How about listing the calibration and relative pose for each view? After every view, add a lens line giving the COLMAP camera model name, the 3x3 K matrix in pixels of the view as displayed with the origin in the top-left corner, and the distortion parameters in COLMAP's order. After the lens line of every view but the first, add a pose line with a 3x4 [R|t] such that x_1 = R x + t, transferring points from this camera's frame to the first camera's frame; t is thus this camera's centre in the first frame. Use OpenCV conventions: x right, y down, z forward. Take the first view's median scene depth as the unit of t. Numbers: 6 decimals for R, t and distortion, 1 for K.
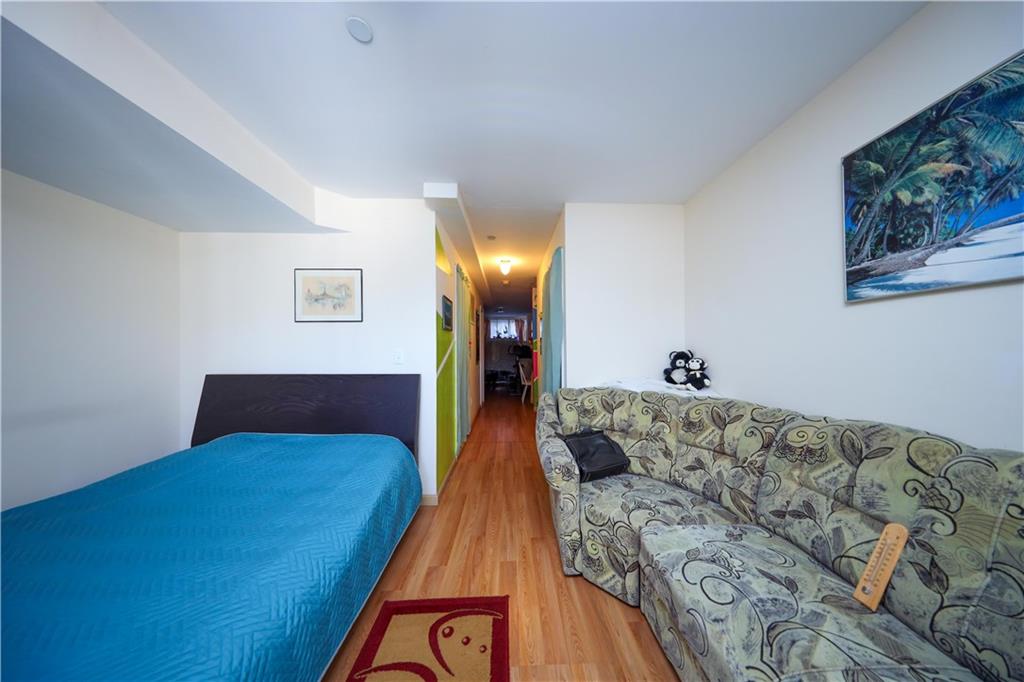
lens RADIAL K [[300.8, 0, 508.7], [0, 300.8, 340.7], [0, 0, 1]] dist [-0.000657, -0.000009]
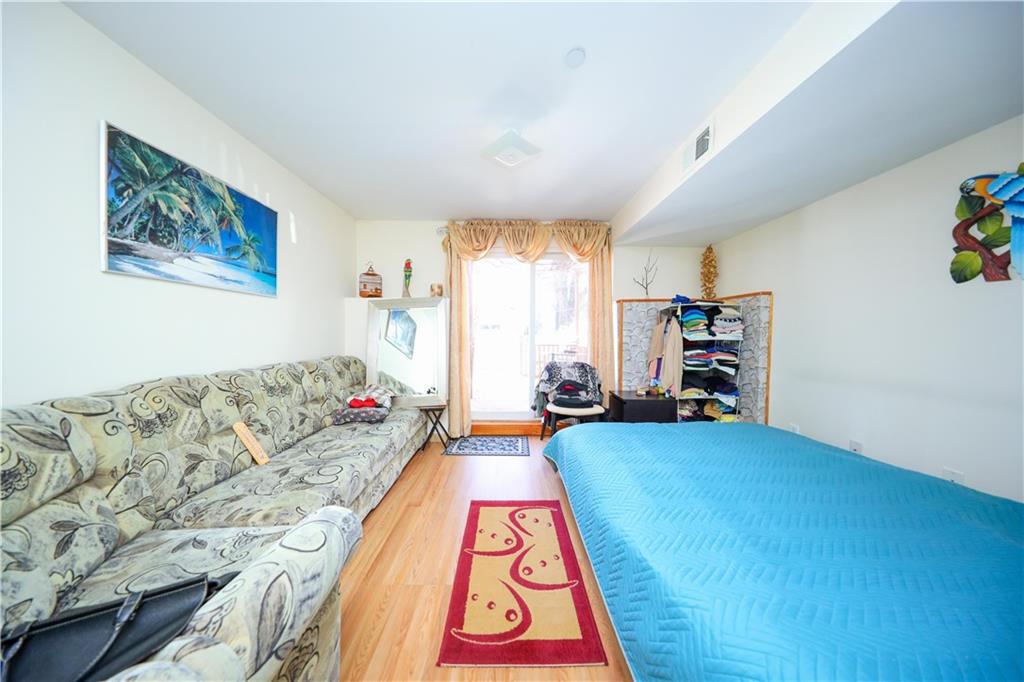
lens RADIAL K [[300.8, 0, 508.7], [0, 300.8, 340.7], [0, 0, 1]] dist [-0.000657, -0.000009]
pose [[-0.999997, -0.002543, -0.000053, -0.215831], [-0.002543, 0.999996, -0.001022, 0.110088], [0.000056, -0.001022, -0.999999, 2.200324]]
